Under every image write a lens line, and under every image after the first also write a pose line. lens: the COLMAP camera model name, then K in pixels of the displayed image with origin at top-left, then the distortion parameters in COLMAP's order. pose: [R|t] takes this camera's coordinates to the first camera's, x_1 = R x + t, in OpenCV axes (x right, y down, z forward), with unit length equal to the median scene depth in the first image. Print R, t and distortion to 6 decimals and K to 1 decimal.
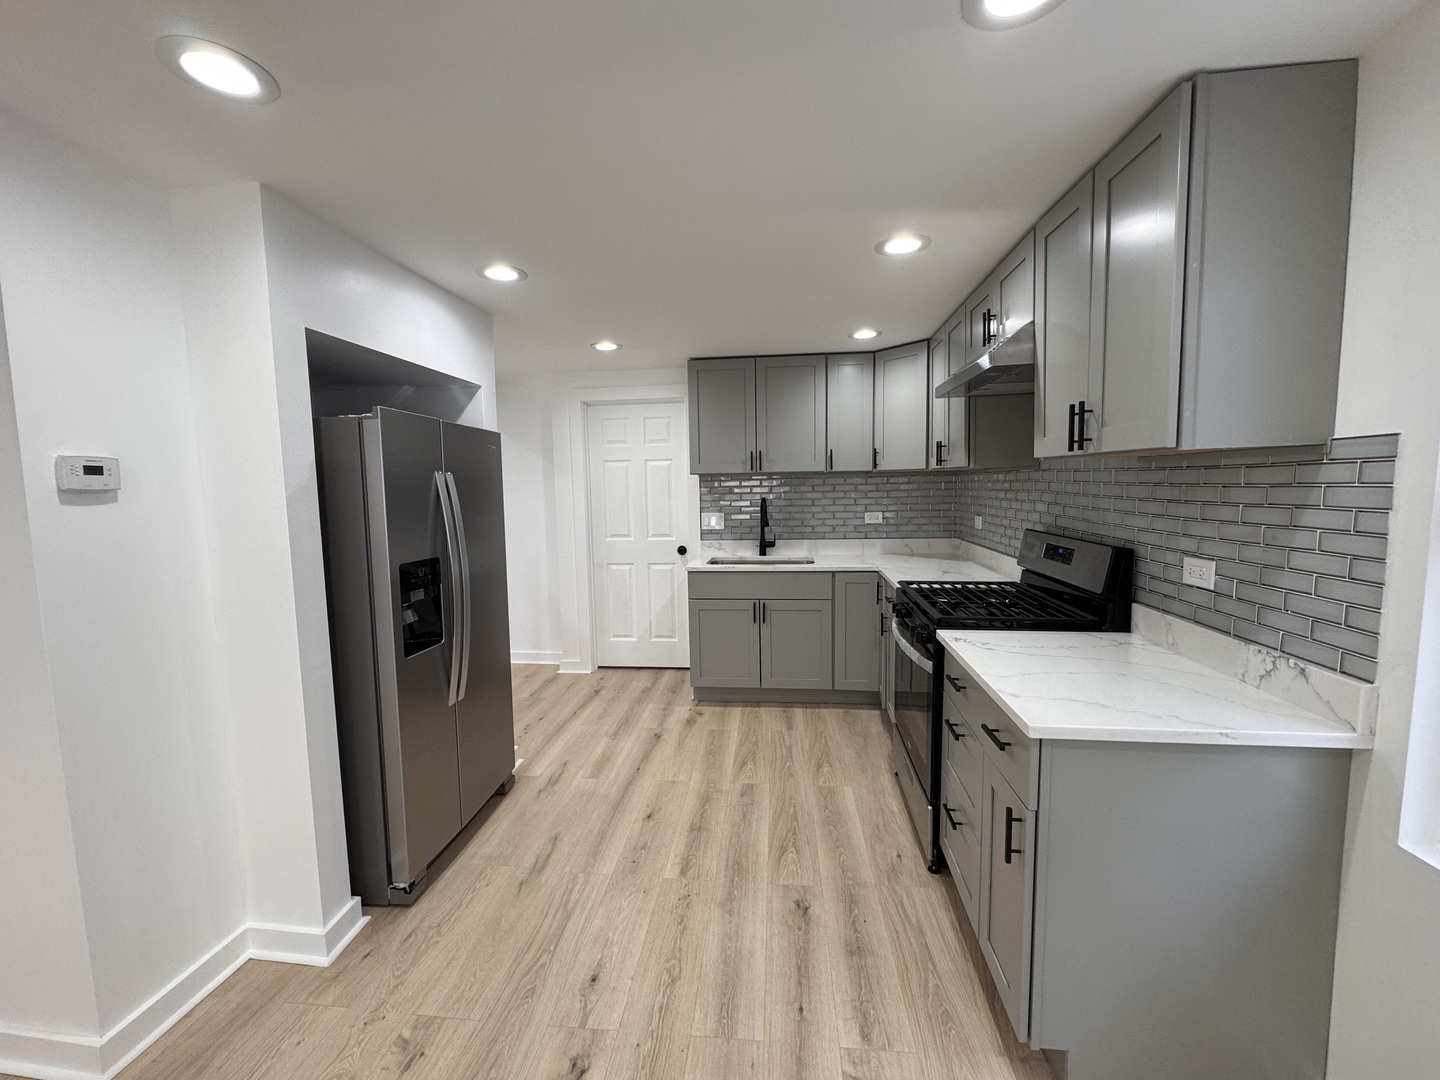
lens RADIAL K [[573.4, 0, 720.0], [0, 573.4, 540.0], [0, 0, 1]] dist [-0.002796, 0.000192]
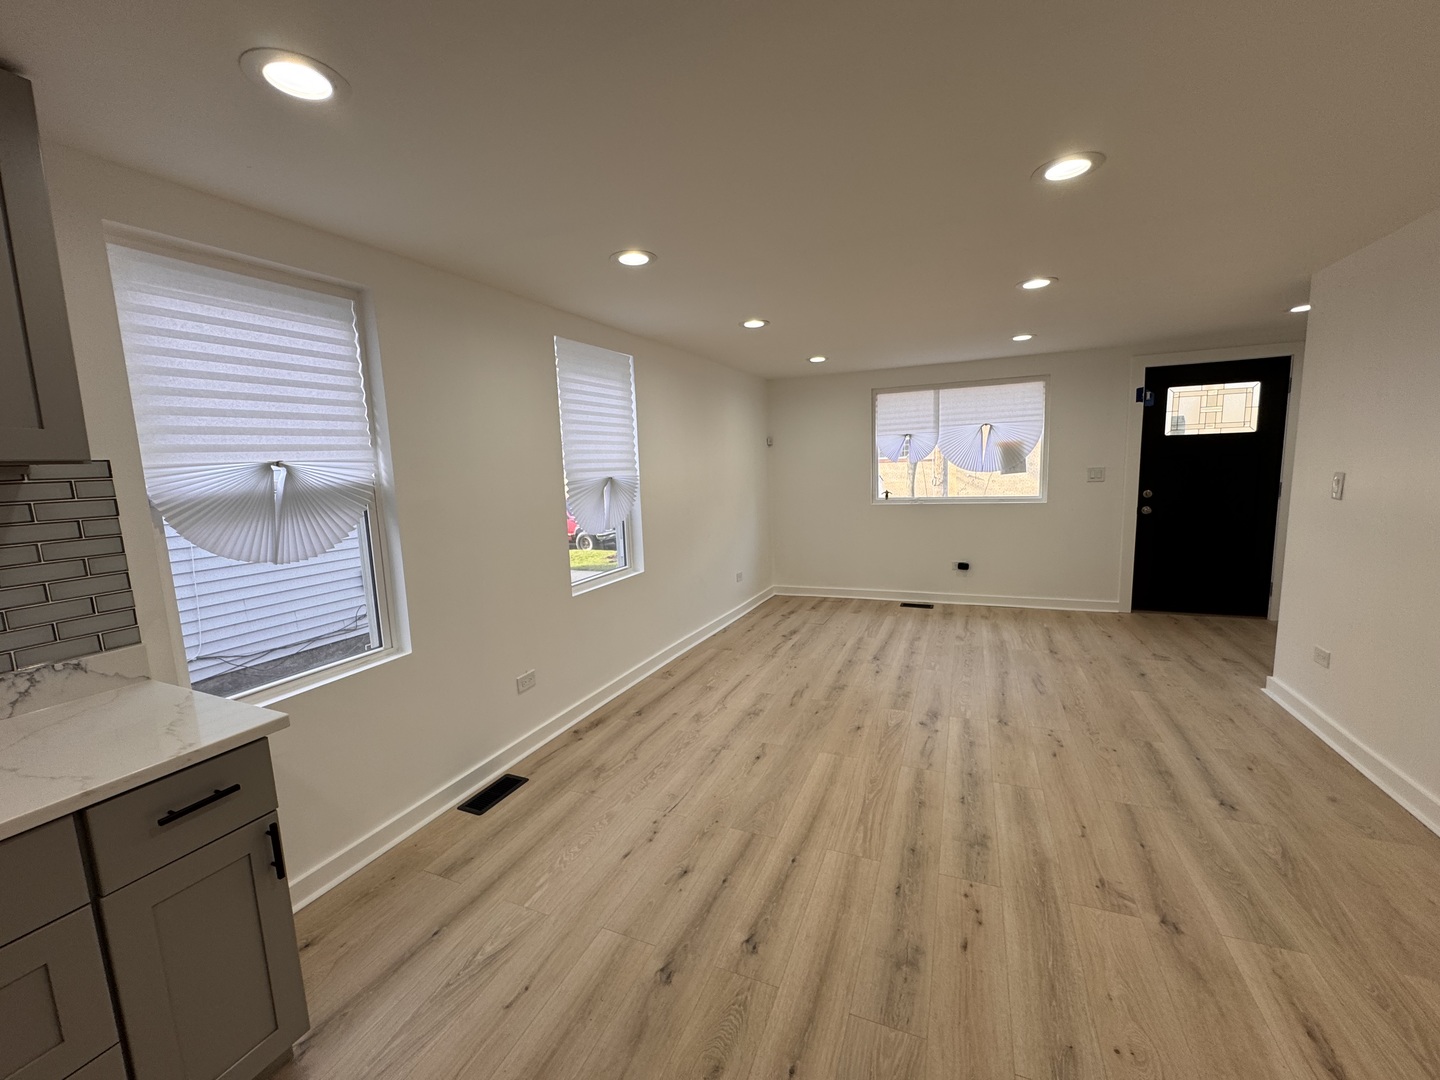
lens RADIAL K [[573.4, 0, 720.0], [0, 573.4, 540.0], [0, 0, 1]] dist [-0.002796, 0.000192]
pose [[-0.952553, 0.012761, 0.304105, -0.202234], [0.084179, 0.971195, 0.222921, -0.059253], [-0.292500, 0.237944, -0.926189, 0.611884]]
